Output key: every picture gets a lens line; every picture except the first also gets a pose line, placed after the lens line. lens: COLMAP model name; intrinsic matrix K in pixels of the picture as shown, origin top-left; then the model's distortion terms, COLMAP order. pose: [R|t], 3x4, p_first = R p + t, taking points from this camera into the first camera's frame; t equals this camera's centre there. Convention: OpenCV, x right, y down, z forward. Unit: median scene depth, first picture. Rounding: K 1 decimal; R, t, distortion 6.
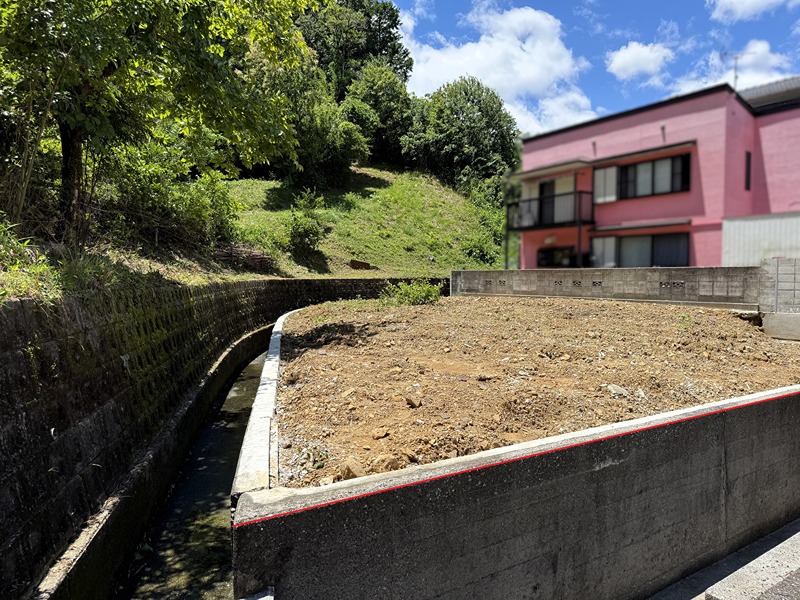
lens RADIAL K [[559.9, 0, 400.0], [0, 559.9, 300.0], [0, 0, 1]] dist [0.000238, -0.003813]
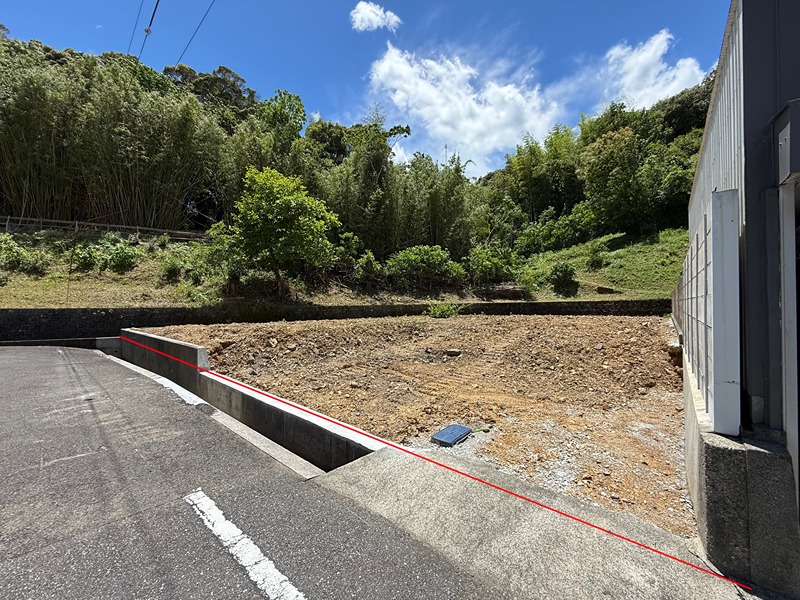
lens RADIAL K [[319.8, 0, 400.0], [0, 319.8, 300.0], [0, 0, 1]] dist [0.002767, 0.000406]
pose [[0.292336, -0.013337, -0.956223, 0.797194], [-0.024218, 0.999479, -0.021345, -0.017956], [0.956009, 0.029398, 0.291861, 0.479876]]
